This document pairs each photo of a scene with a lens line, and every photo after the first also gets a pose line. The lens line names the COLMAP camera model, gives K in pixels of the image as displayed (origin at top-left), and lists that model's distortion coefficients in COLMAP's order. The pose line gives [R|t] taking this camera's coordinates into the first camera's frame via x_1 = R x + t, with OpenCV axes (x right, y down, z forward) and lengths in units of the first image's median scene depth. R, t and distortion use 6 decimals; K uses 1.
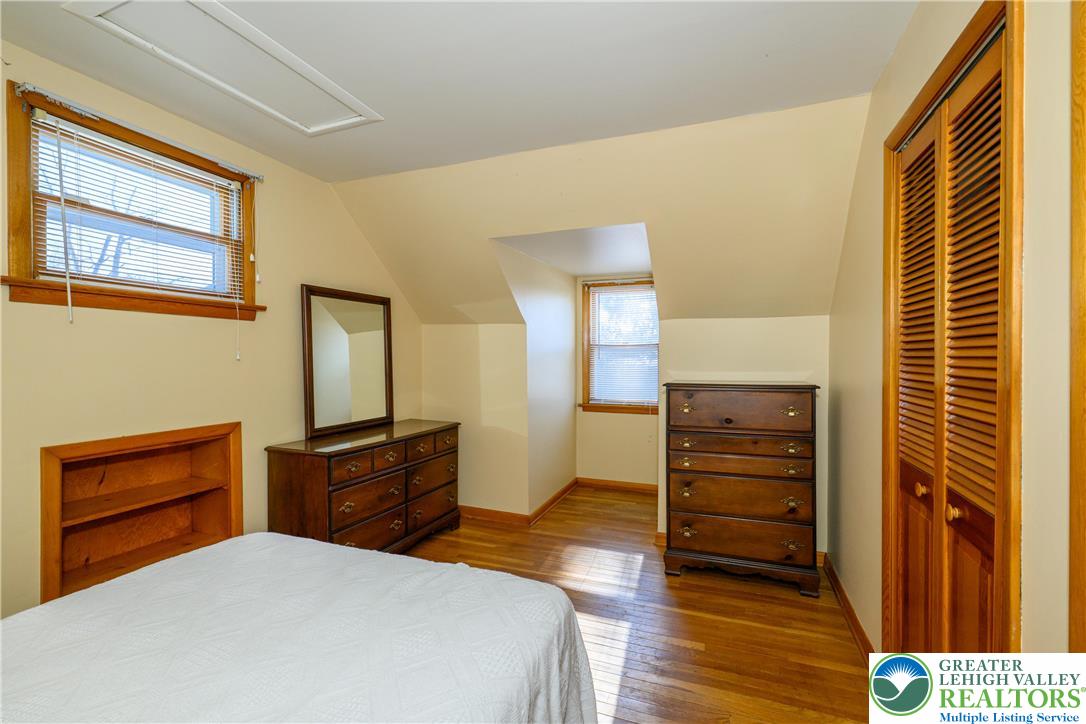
lens RADIAL K [[479.3, 0, 542.8], [0, 479.3, 362.4], [0, 0, 1]] dist [-0.001485, 0.000771]
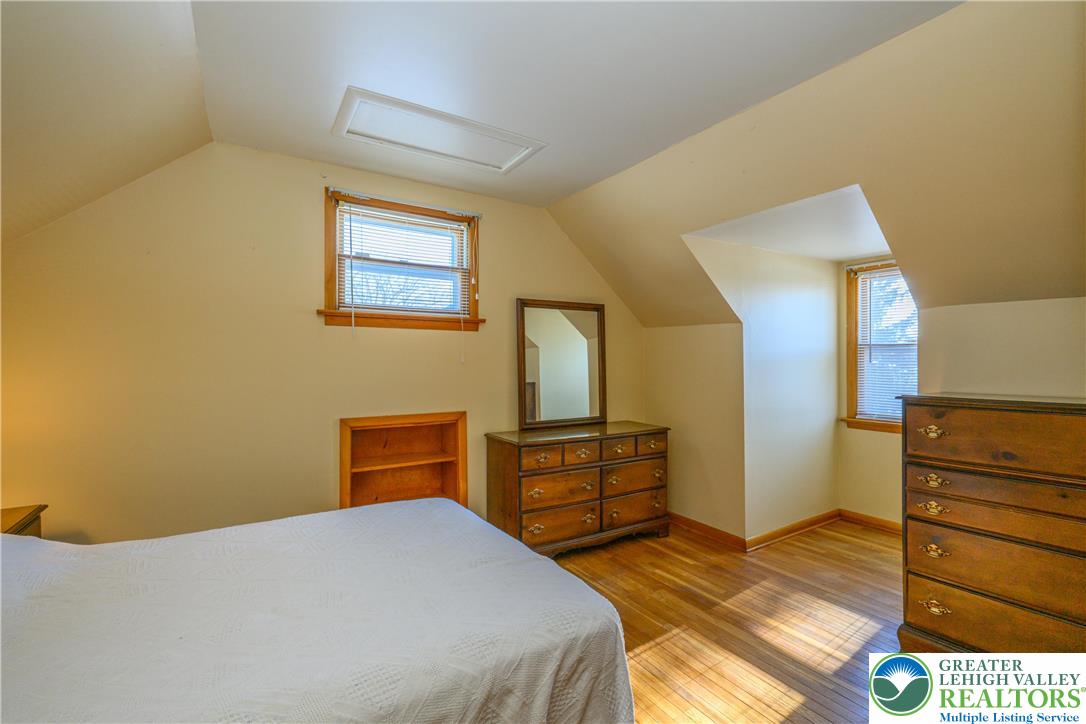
lens RADIAL K [[479.3, 0, 543.9], [0, 479.3, 361.1], [0, 0, 1]] dist [-0.001485, 0.000771]
pose [[0.808343, 0.000439, -0.588711, 0.246084], [-0.006152, 0.999951, -0.007701, -0.000513], [0.588679, 0.009847, 0.808307, 0.084066]]
